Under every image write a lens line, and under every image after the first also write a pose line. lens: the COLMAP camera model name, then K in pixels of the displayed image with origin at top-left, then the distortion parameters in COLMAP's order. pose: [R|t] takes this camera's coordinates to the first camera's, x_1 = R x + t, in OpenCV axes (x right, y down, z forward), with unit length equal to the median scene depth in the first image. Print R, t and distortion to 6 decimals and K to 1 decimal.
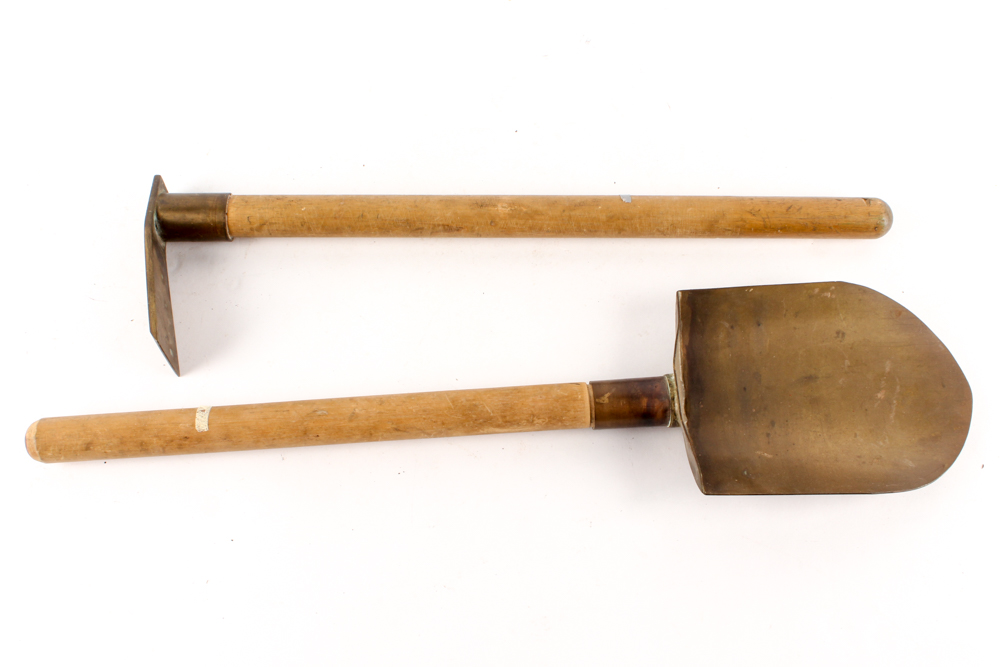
lens RADIAL K [[1378.5, 0, 503.5], [0, 1378.5, 334.0], [0, 0, 1]] dist [0.042887, 0.000000]
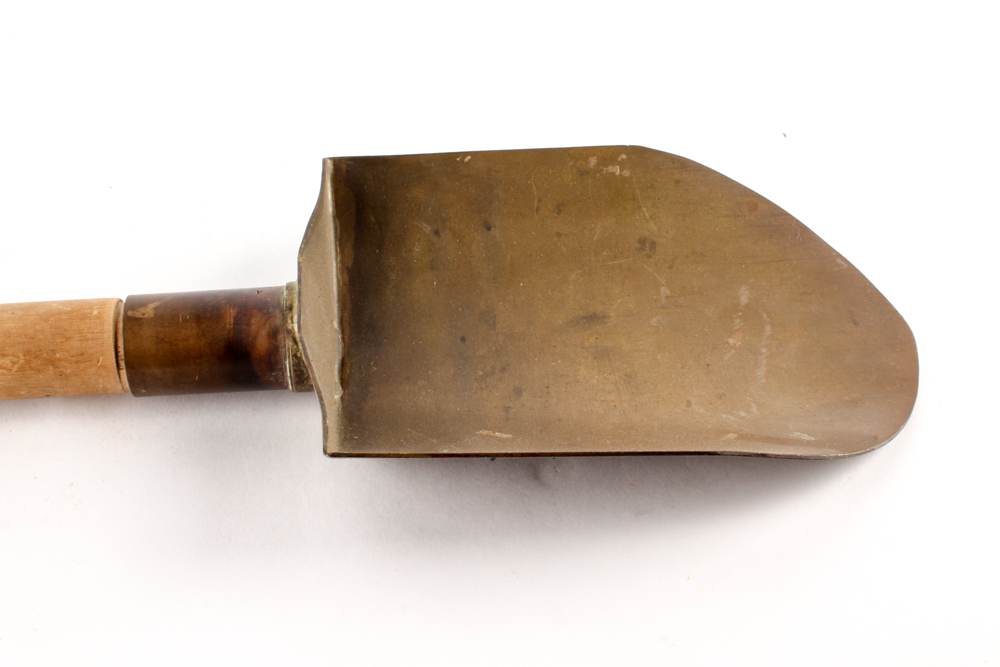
lens RADIAL K [[1302.5, 0, 498.9], [0, 1302.5, 333.7], [0, 0, 1]] dist [-0.048129, 0.000000]
pose [[0.999336, -0.024755, 0.026742, 0.175561], [0.033667, 0.908026, -0.417559, 0.234589], [-0.013946, 0.418182, 0.908256, 0.575350]]
